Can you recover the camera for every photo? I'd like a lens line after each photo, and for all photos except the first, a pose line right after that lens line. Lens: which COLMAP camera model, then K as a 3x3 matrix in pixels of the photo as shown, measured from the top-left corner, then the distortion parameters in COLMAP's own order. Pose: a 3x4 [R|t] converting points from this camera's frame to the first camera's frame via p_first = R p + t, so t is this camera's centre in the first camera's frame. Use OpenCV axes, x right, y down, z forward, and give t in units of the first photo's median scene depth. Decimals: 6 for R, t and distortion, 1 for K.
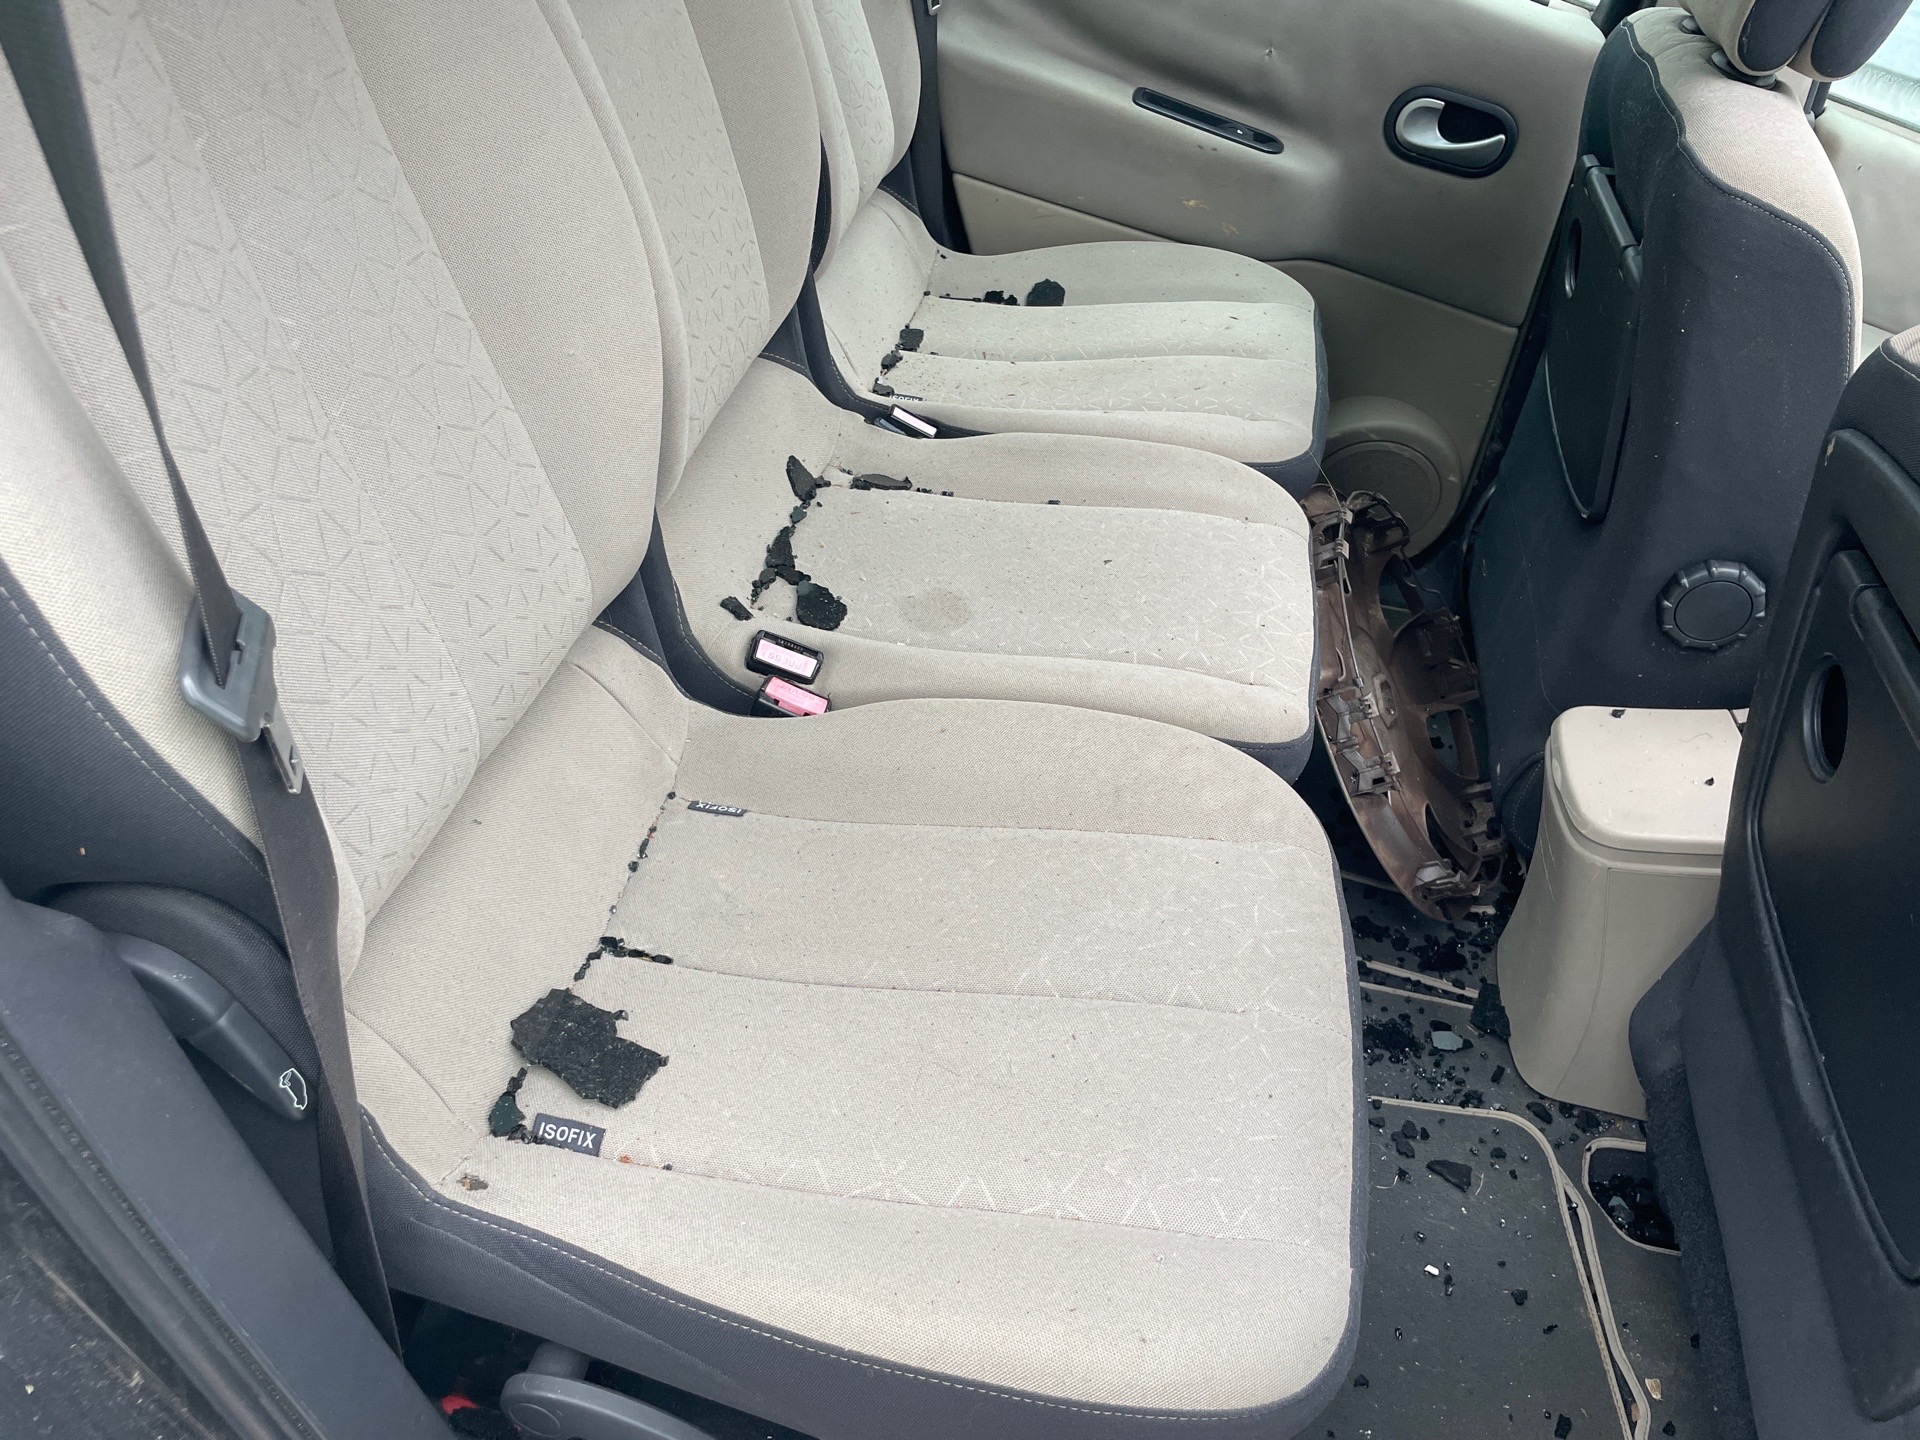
lens RADIAL K [[1462.9, 0, 951.2], [0, 1462.9, 706.6], [0, 0, 1]] dist [0.078467, -0.105909]
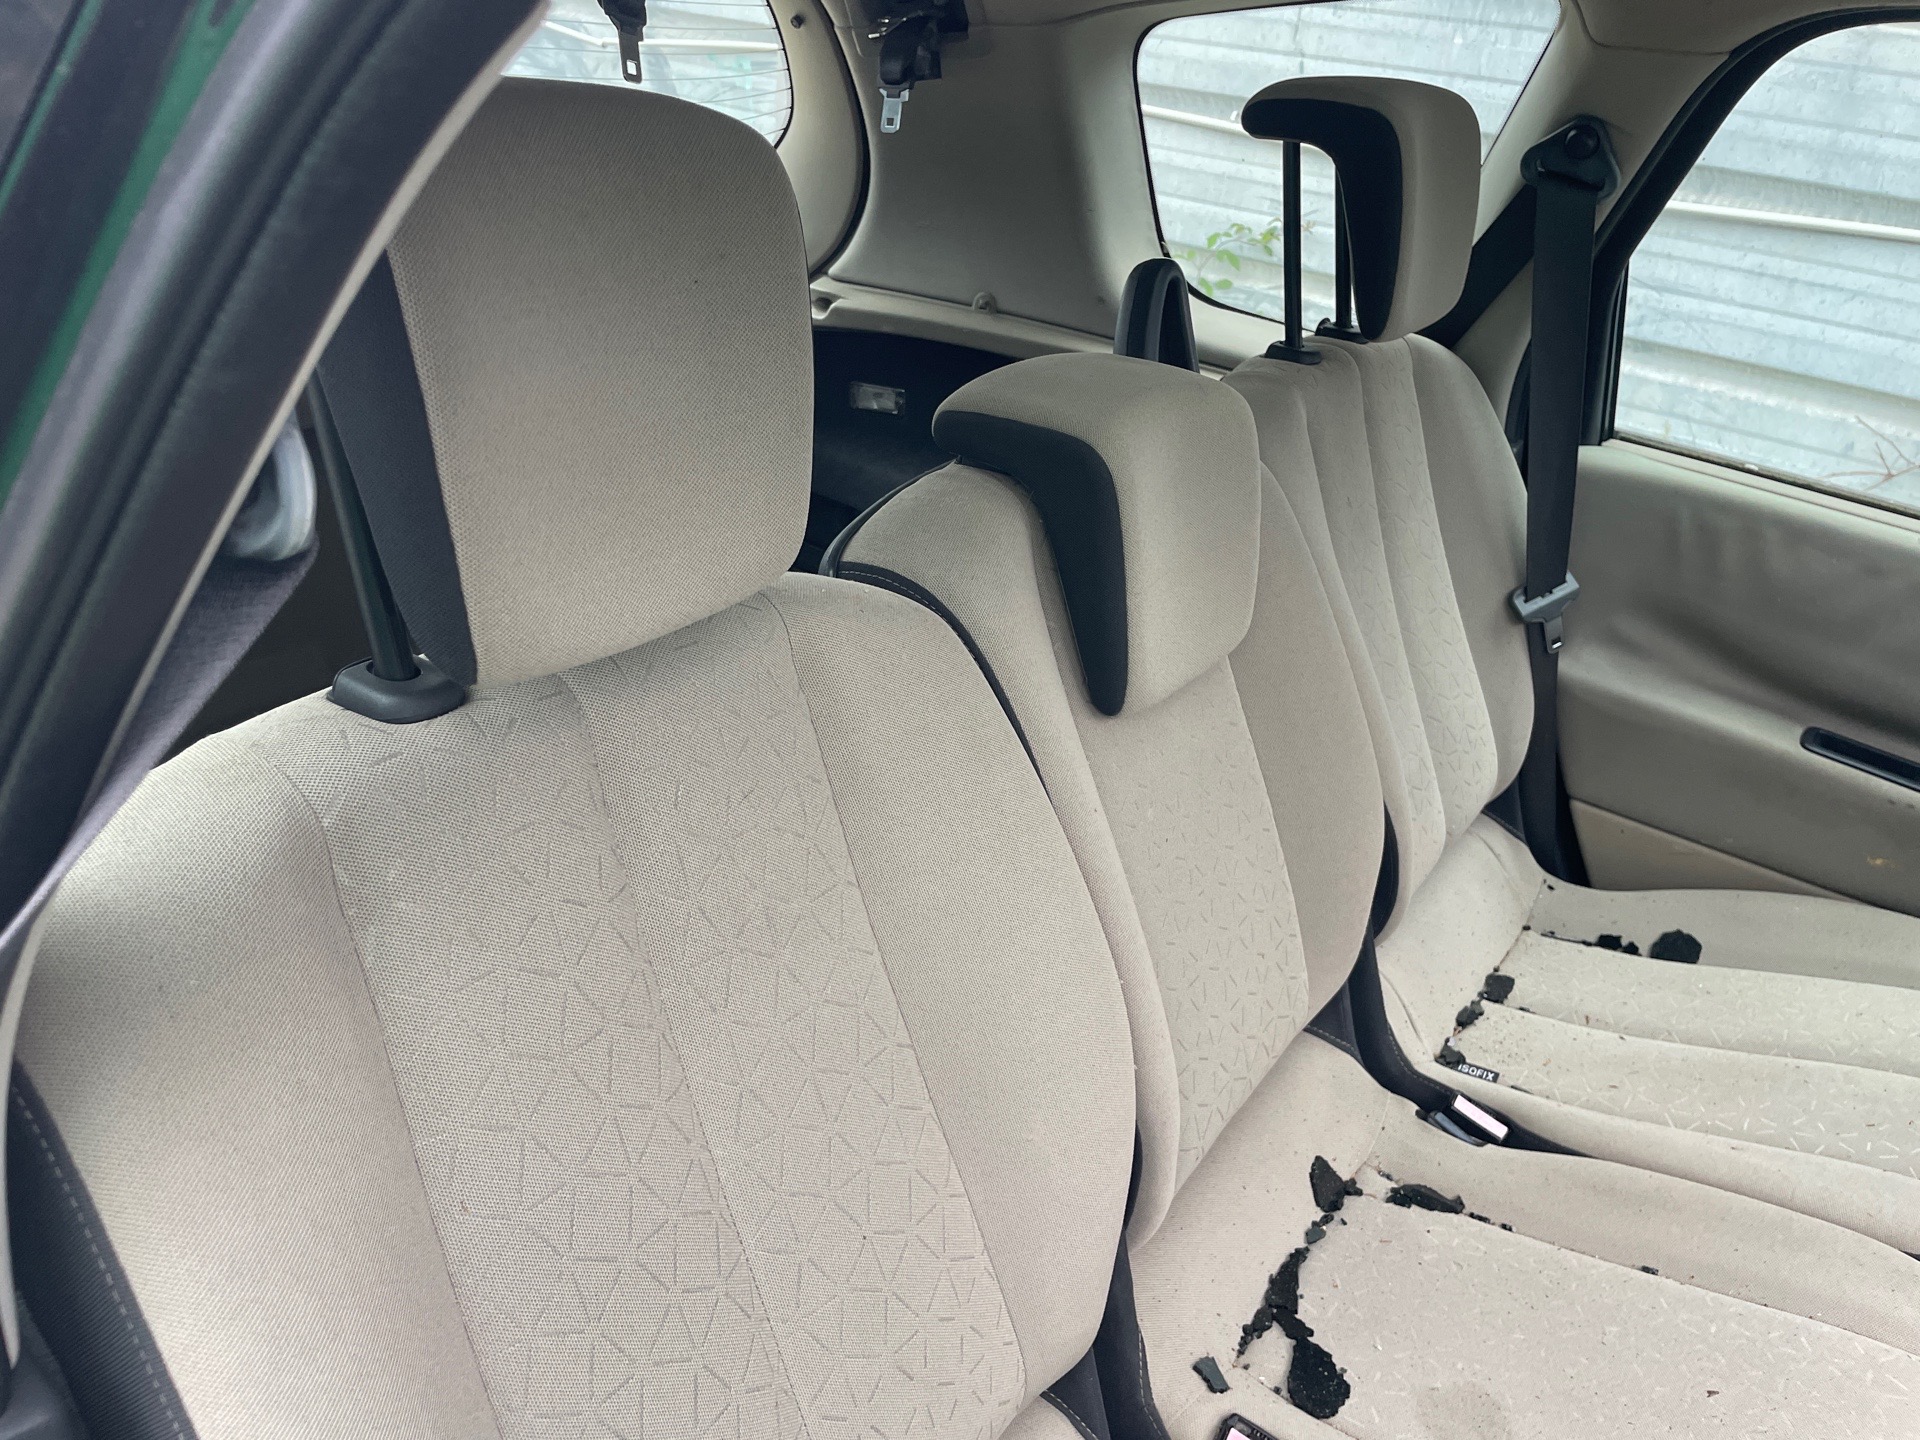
lens RADIAL K [[1429.0, 0, 953.7], [0, 1429.0, 726.3], [0, 0, 1]] dist [0.080577, -0.103024]
pose [[0.903211, 0.071688, -0.423167, 0.041260], [-0.180602, 0.957895, -0.223203, -0.179083], [0.389348, 0.278024, 0.878129, 0.071812]]
